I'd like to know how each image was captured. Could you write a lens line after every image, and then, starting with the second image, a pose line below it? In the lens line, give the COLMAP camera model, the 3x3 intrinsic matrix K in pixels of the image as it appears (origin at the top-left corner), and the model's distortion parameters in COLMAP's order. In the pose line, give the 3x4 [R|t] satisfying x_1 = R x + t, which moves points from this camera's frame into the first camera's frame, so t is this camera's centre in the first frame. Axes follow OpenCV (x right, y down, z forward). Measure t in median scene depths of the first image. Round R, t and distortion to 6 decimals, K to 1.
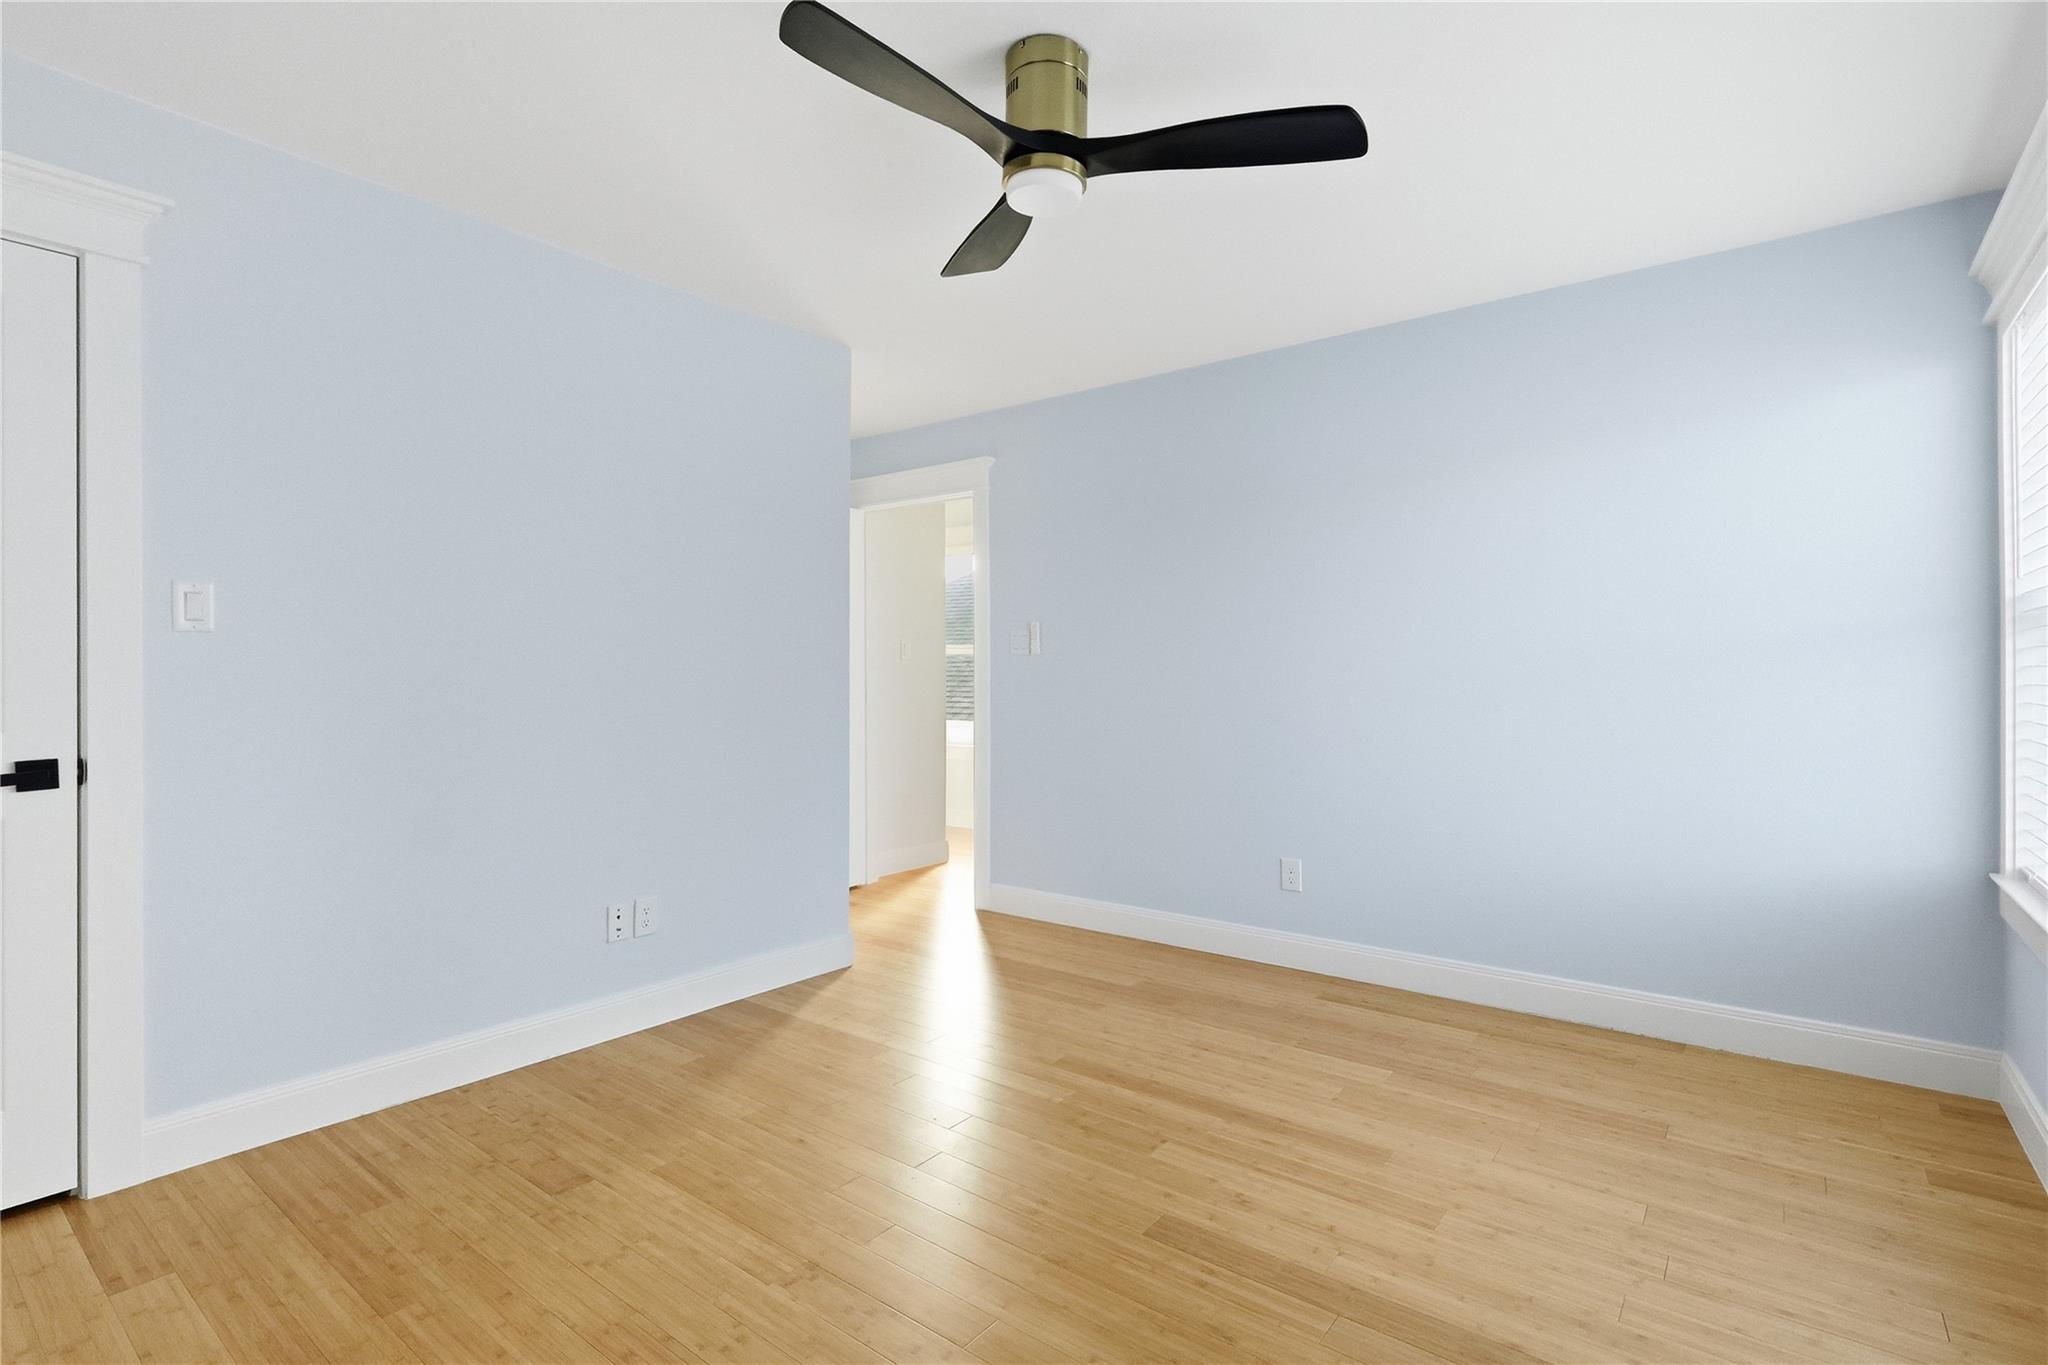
lens RADIAL K [[973.0, 0, 1031.8], [0, 973.0, 672.3], [0, 0, 1]] dist [-0.001862, 0.000369]
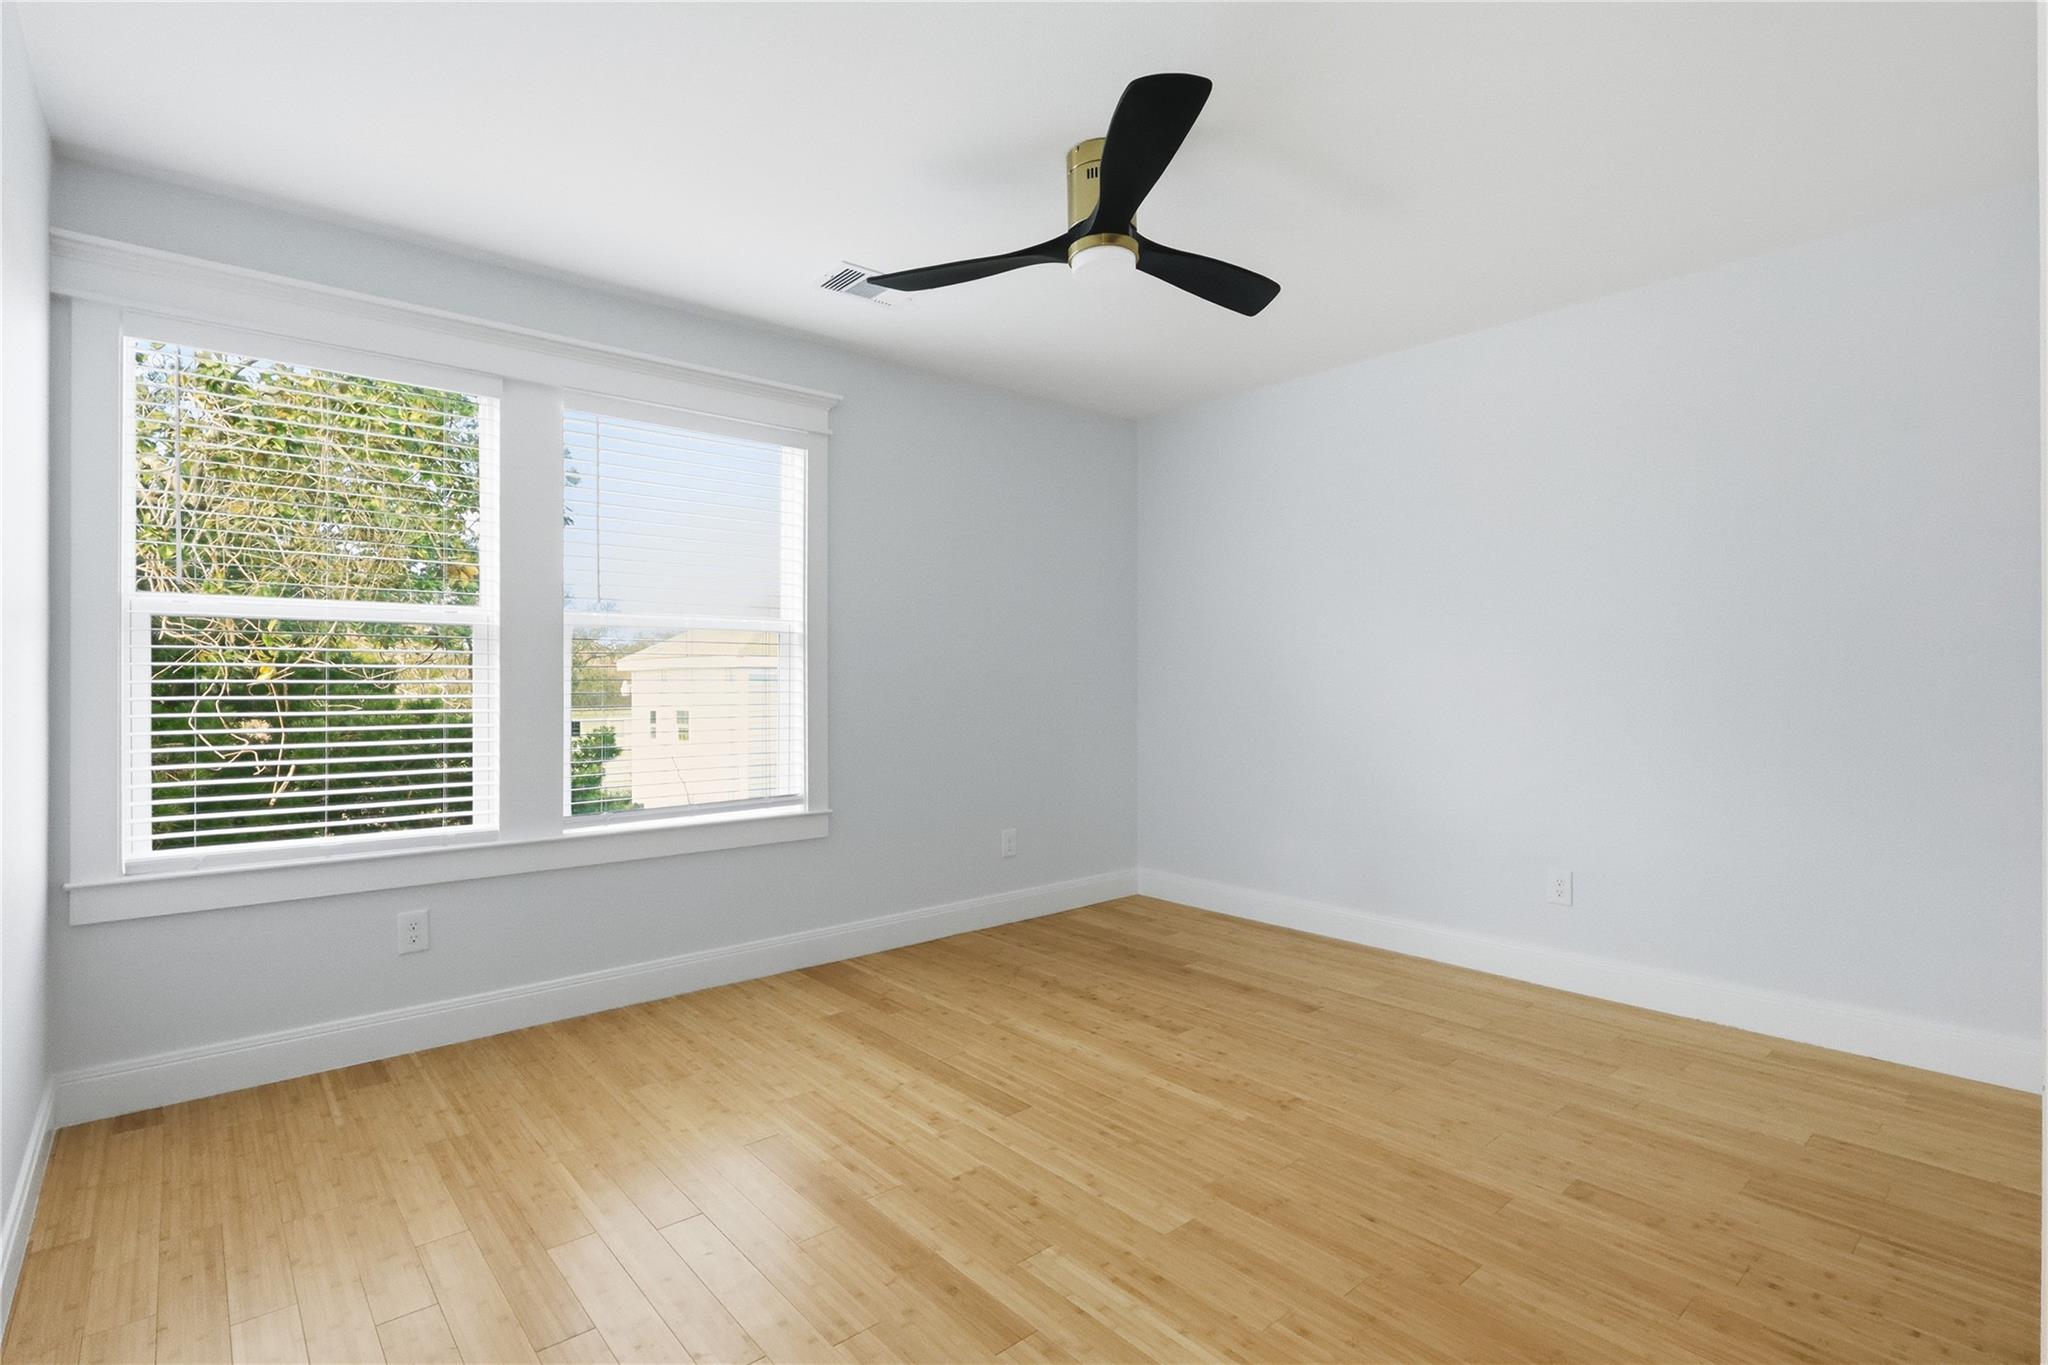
lens RADIAL K [[973.0, 0, 1031.8], [0, 973.0, 672.3], [0, 0, 1]] dist [-0.001862, 0.000369]
pose [[-0.981338, 0.002074, 0.192280, -0.120111], [0.000463, 0.999964, -0.008421, 0.013395], [-0.192290, -0.008174, -0.981304, 2.033335]]
